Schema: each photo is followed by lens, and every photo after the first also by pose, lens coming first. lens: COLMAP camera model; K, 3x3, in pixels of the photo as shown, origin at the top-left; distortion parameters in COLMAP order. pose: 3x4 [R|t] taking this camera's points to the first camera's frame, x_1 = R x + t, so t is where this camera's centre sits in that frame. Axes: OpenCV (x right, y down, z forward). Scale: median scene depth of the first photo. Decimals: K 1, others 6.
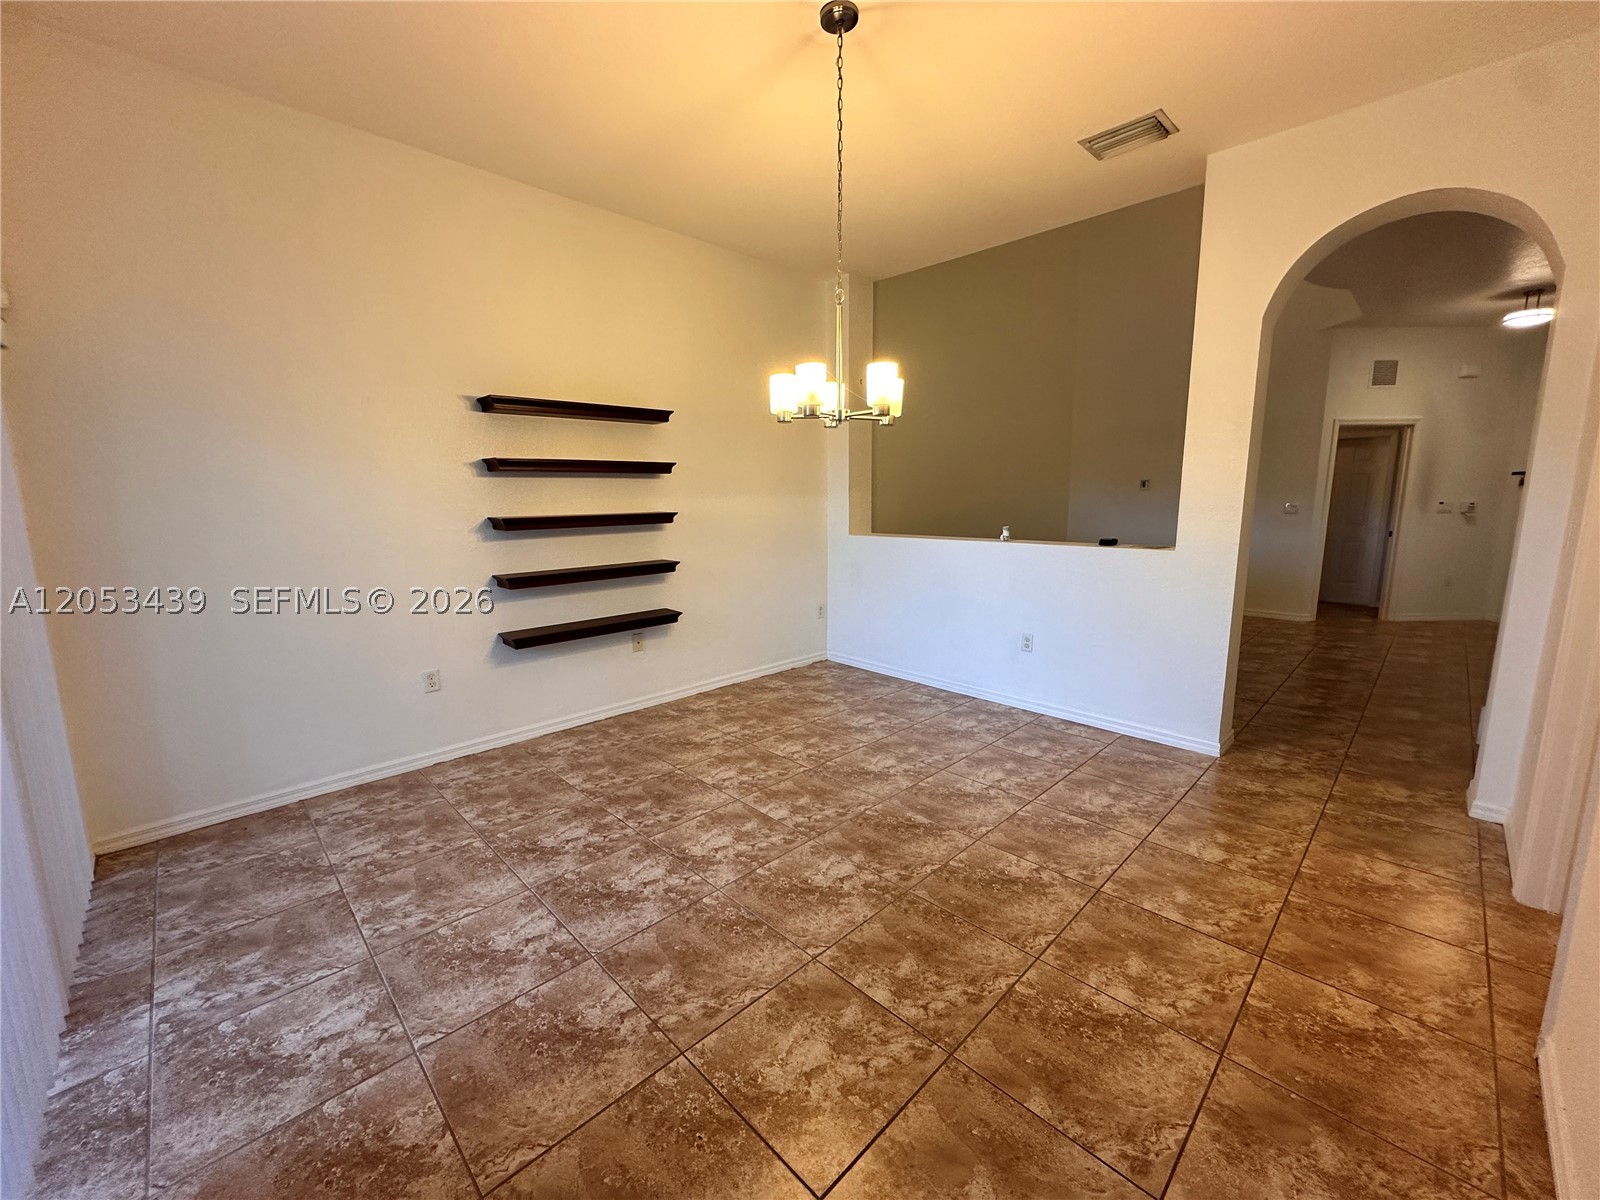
lens RADIAL K [[637.5, 0, 800.0], [0, 637.5, 600.0], [0, 0, 1]] dist [-0.008350, -0.000355]
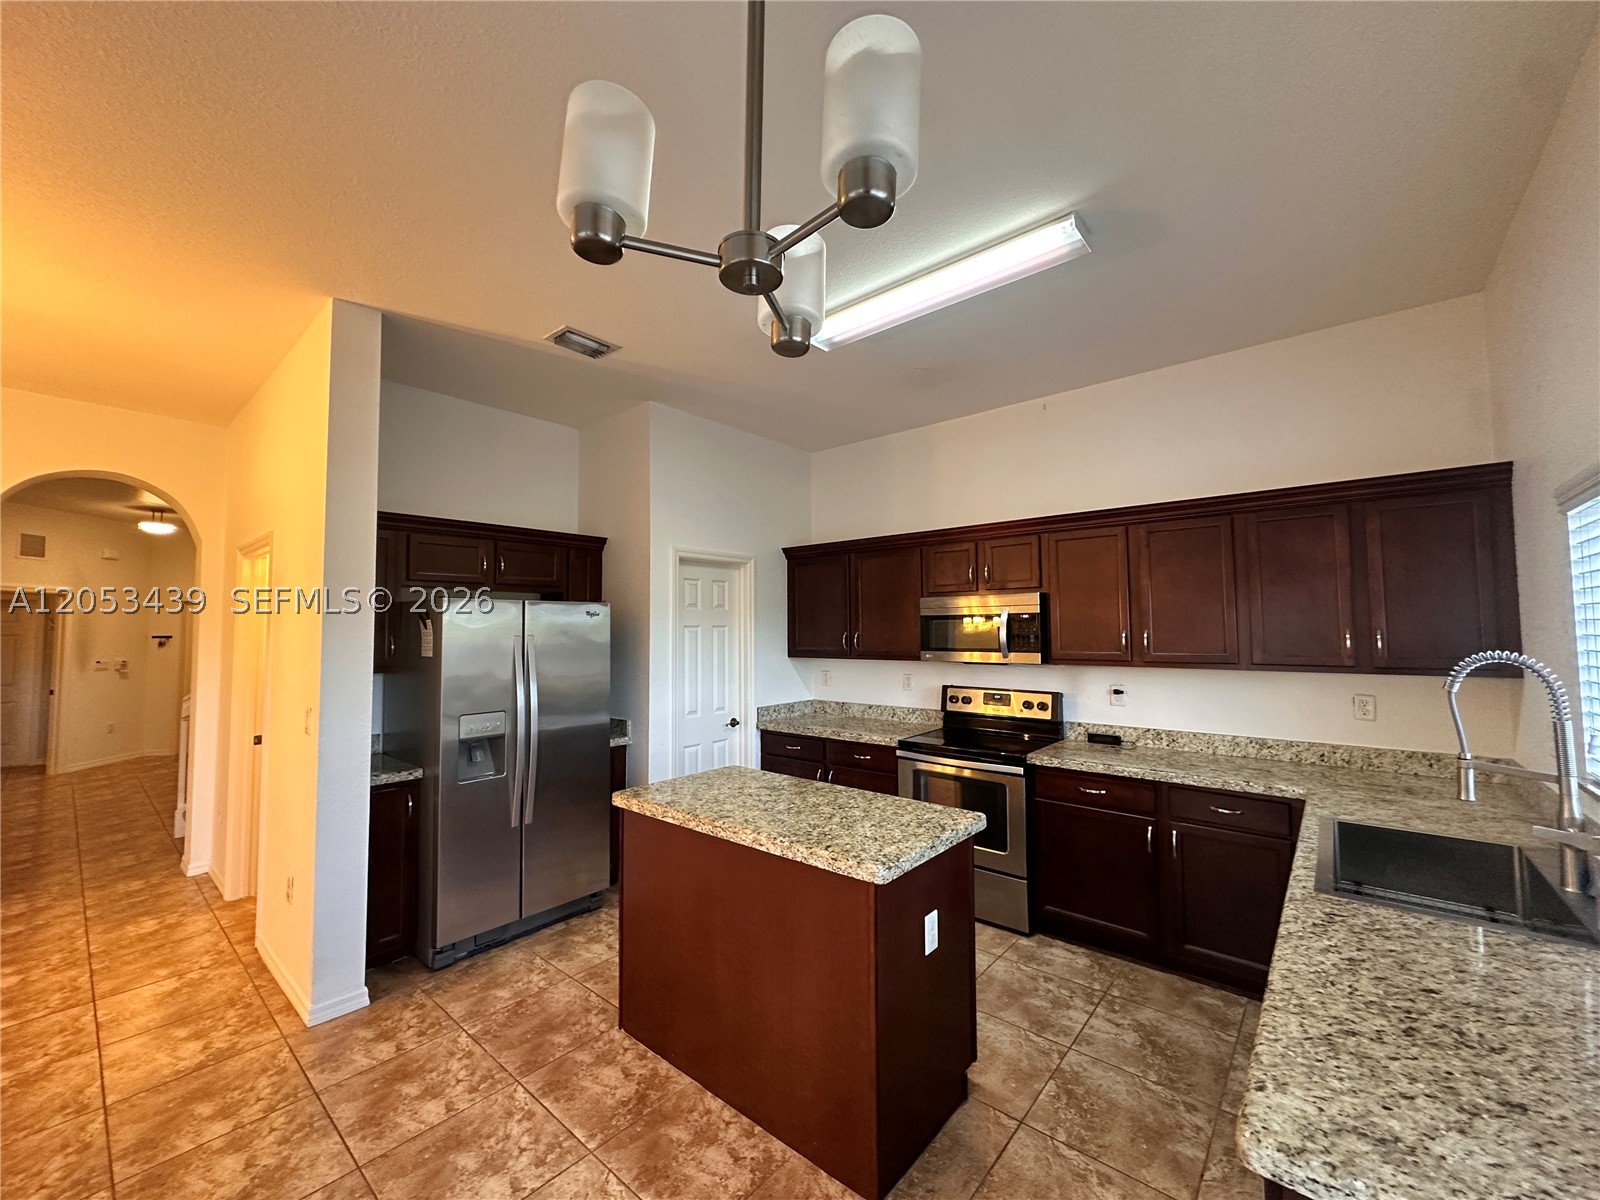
lens RADIAL K [[637.5, 0, 800.0], [0, 637.5, 600.0], [0, 0, 1]] dist [-0.008350, -0.000355]
pose [[-0.088735, 0.057308, 0.994405, -0.565733], [0.169756, 0.984608, -0.041596, 0.000573], [-0.981483, 0.165115, -0.097097, -0.374293]]
